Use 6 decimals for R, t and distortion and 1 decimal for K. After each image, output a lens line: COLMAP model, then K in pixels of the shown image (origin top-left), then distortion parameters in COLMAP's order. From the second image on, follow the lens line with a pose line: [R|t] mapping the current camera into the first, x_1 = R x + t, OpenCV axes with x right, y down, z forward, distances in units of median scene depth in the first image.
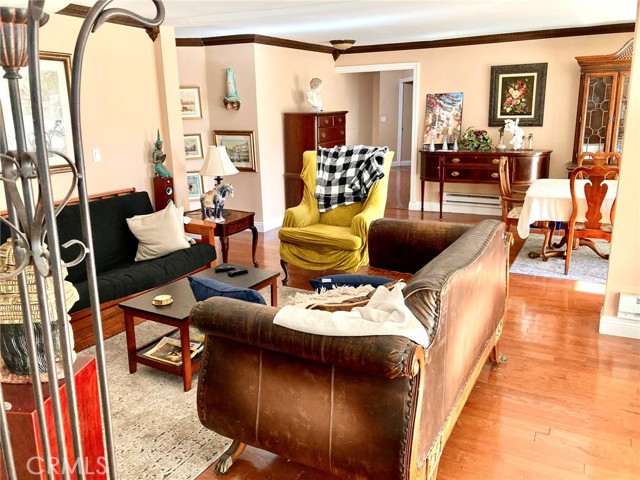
lens RADIAL K [[532.1, 0, 320.8], [0, 532.1, 239.8], [0, 0, 1]] dist [0.003909, 0.001540]
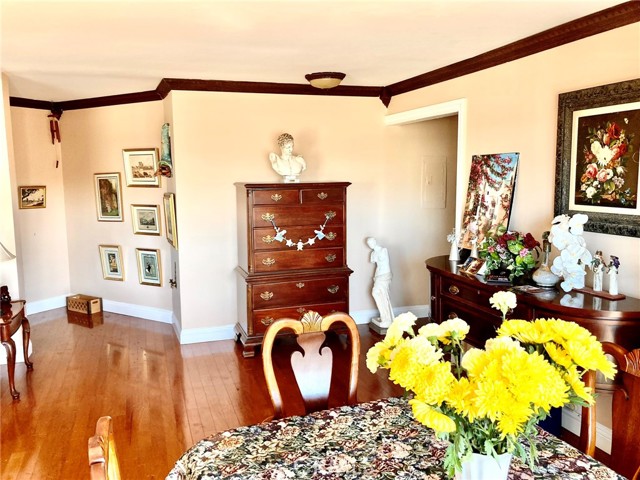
lens RADIAL K [[532.1, 0, 320.0], [0, 532.1, 238.4], [0, 0, 1]] dist [0.003909, 0.001540]
pose [[0.702953, 0.103401, -0.703680, 0.485850], [-0.174940, 0.984117, -0.030149, -0.152756], [0.689386, 0.144295, 0.709877, 0.540934]]
